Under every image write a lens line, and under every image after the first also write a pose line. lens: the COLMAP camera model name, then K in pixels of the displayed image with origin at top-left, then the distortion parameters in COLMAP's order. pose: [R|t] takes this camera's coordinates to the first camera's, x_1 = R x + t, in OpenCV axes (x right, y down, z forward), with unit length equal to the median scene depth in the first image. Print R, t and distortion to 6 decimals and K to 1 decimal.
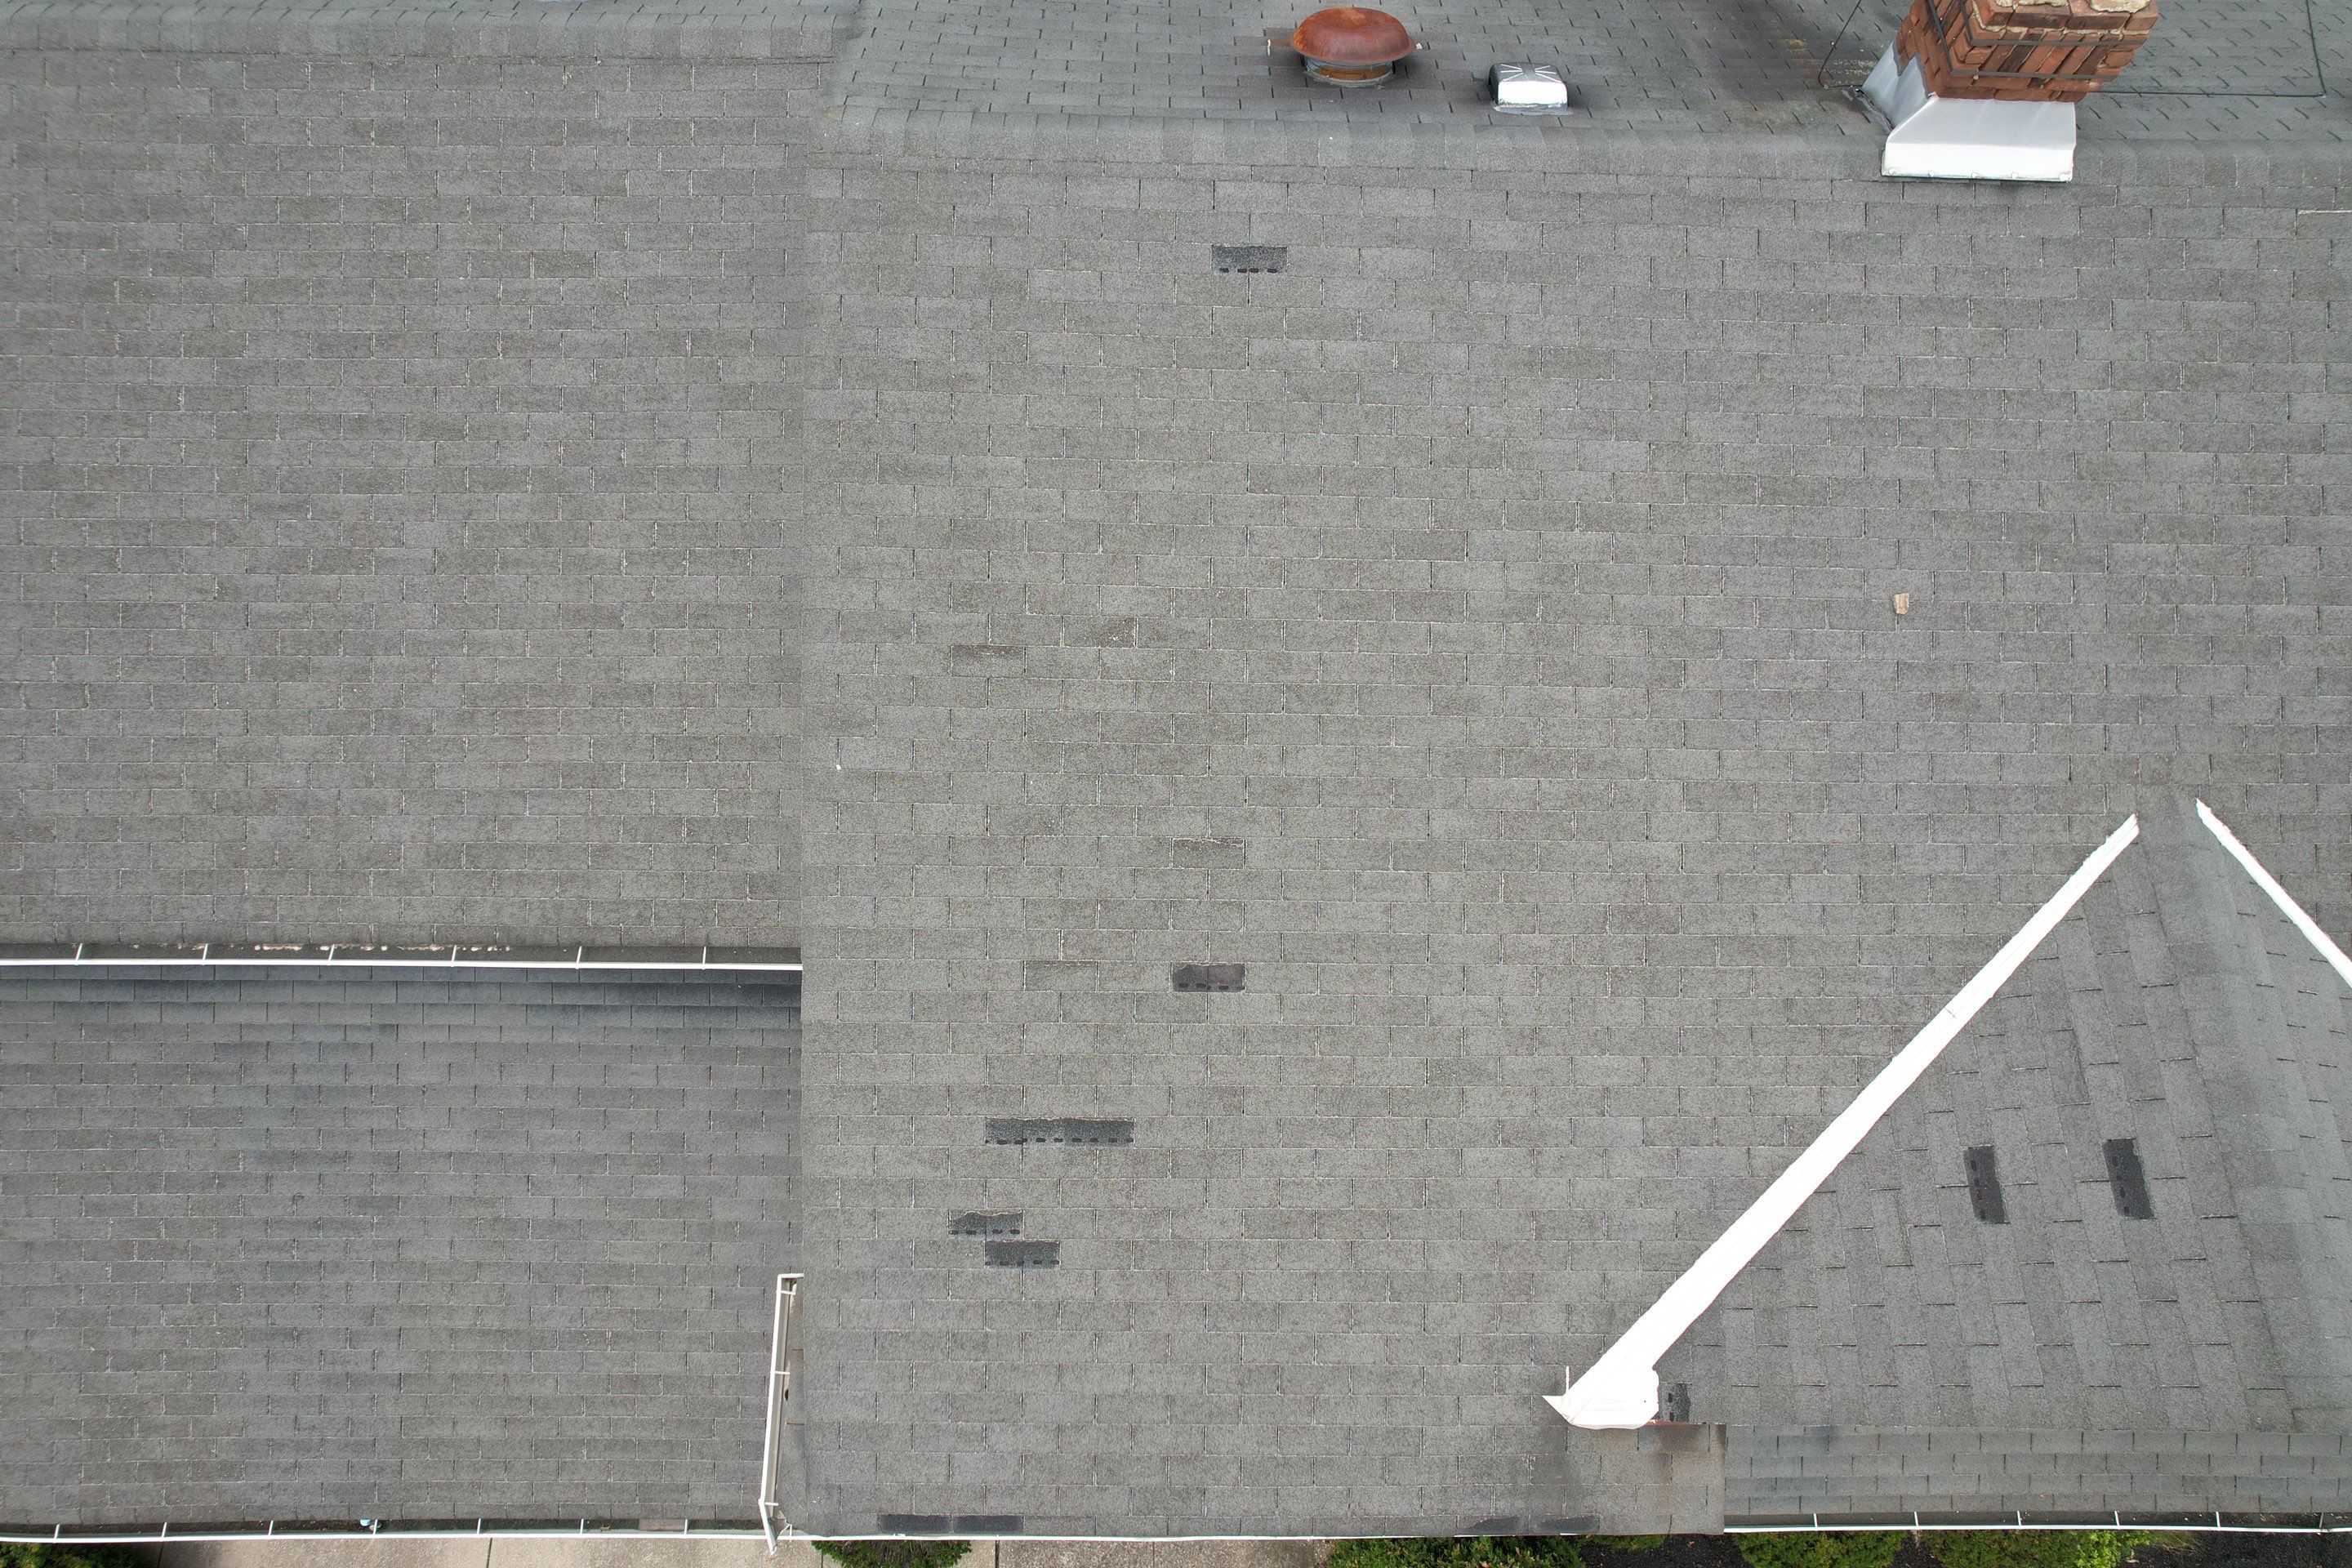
lens RADIAL K [[1505.6, 0, 1181.3], [0, 1505.6, 789.7], [0, 0, 1]] dist [-0.078591, 0.069230]
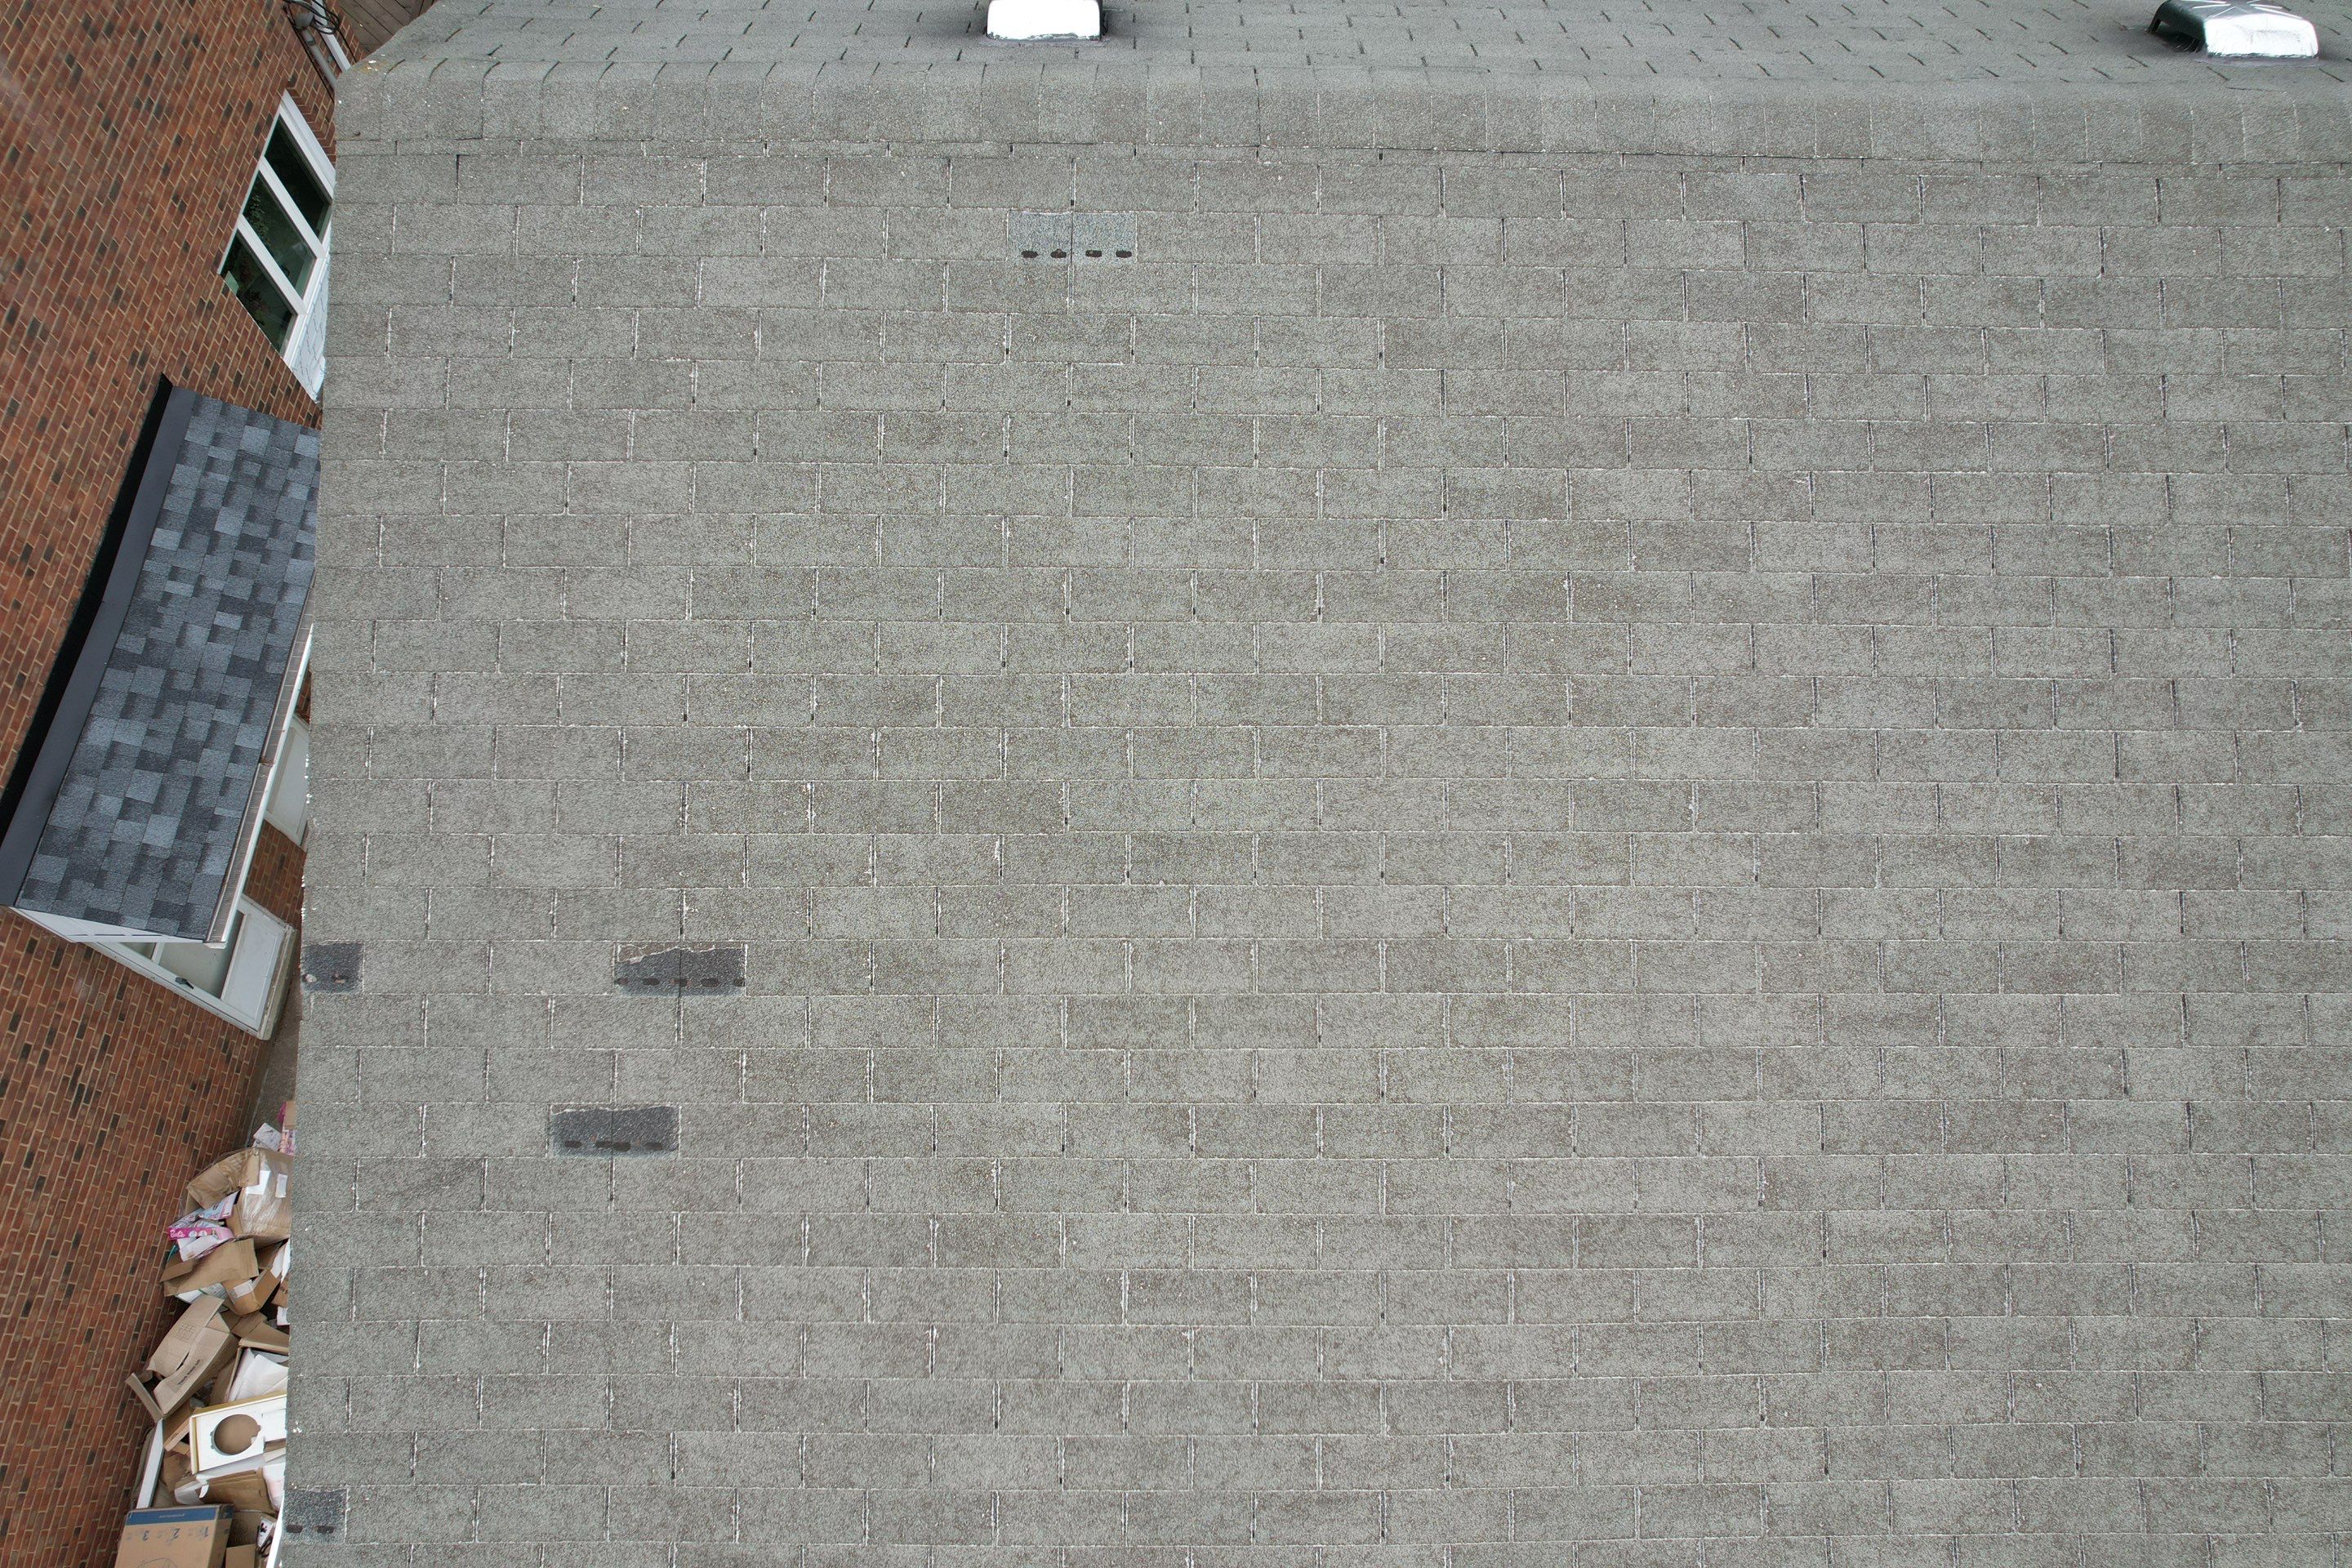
lens RADIAL K [[1505.6, 0, 1175.0], [0, 1505.6, 787.4], [0, 0, 1]] dist [-0.078591, 0.069230]
pose [[0.999999, -0.001179, 0.000961, -0.975079], [0.001249, 0.997079, -0.076366, -0.265451], [-0.000868, 0.076367, 0.997079, 0.554182]]
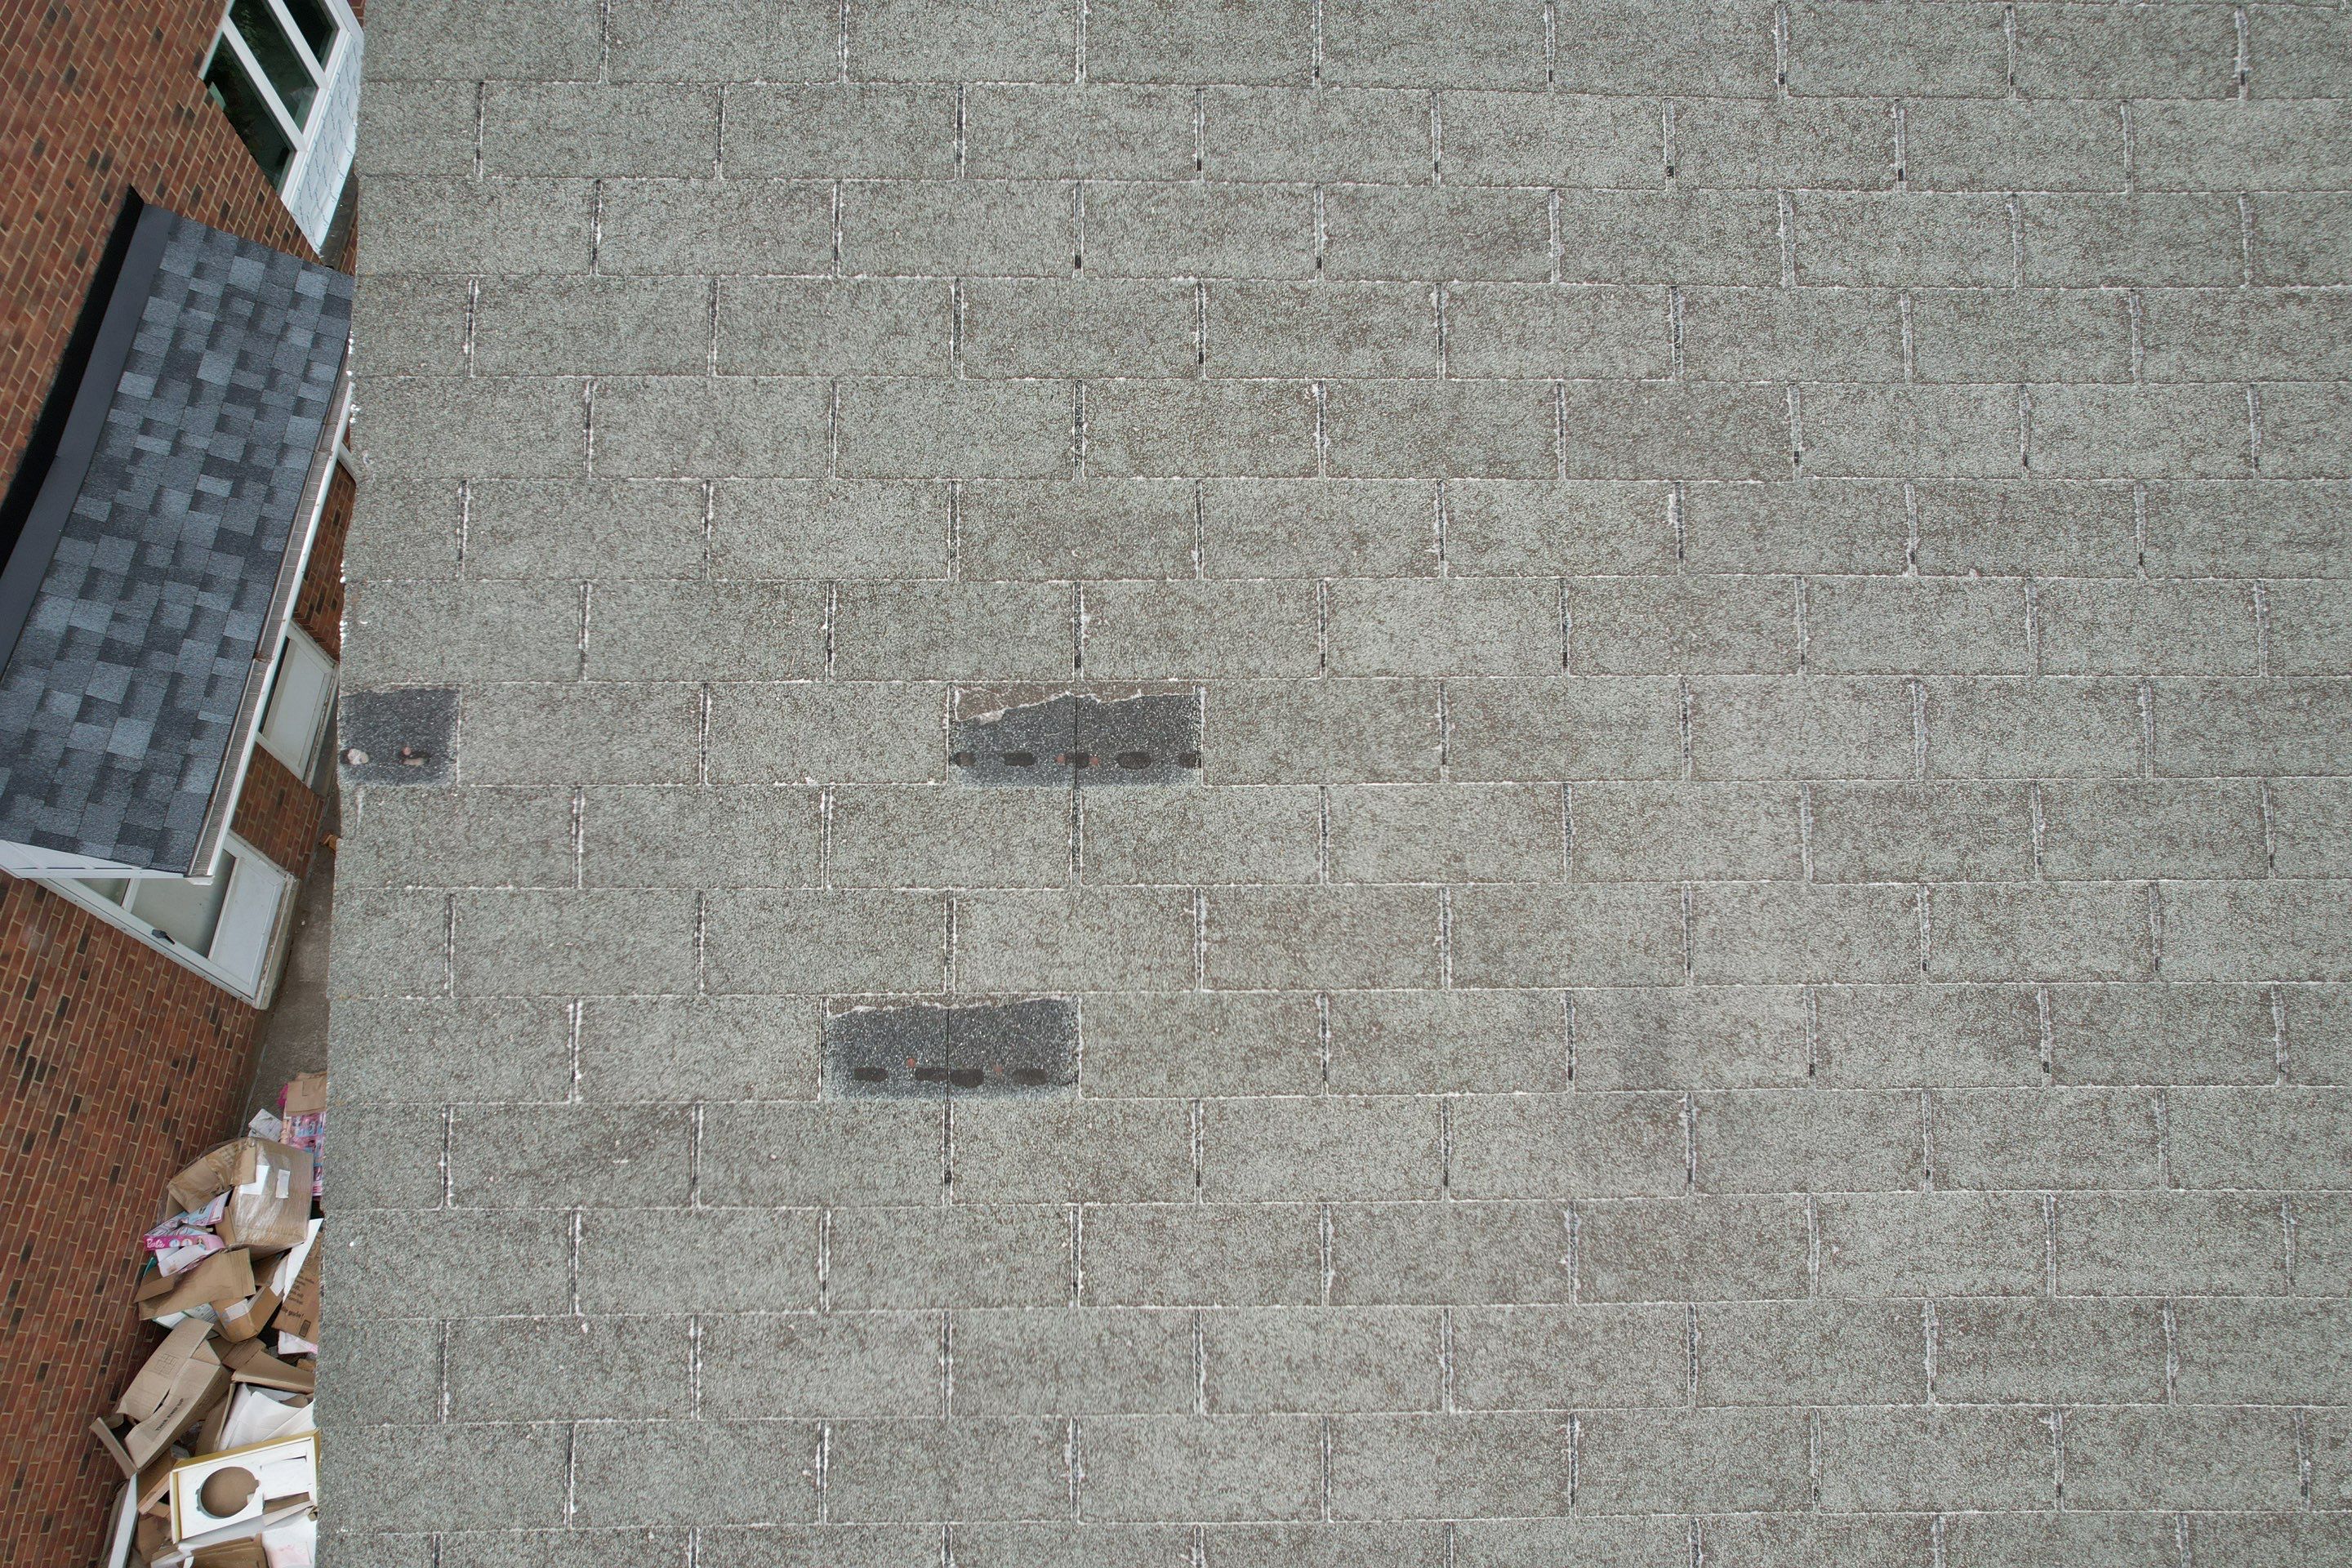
lens RADIAL K [[1505.6, 0, 1175.3], [0, 1505.6, 788.7], [0, 0, 1]] dist [-0.078591, 0.069230]
pose [[0.999973, -0.006028, 0.004272, -1.146145], [0.006335, 0.997102, -0.075818, -0.206415], [-0.003802, 0.075843, 0.997113, 0.833478]]
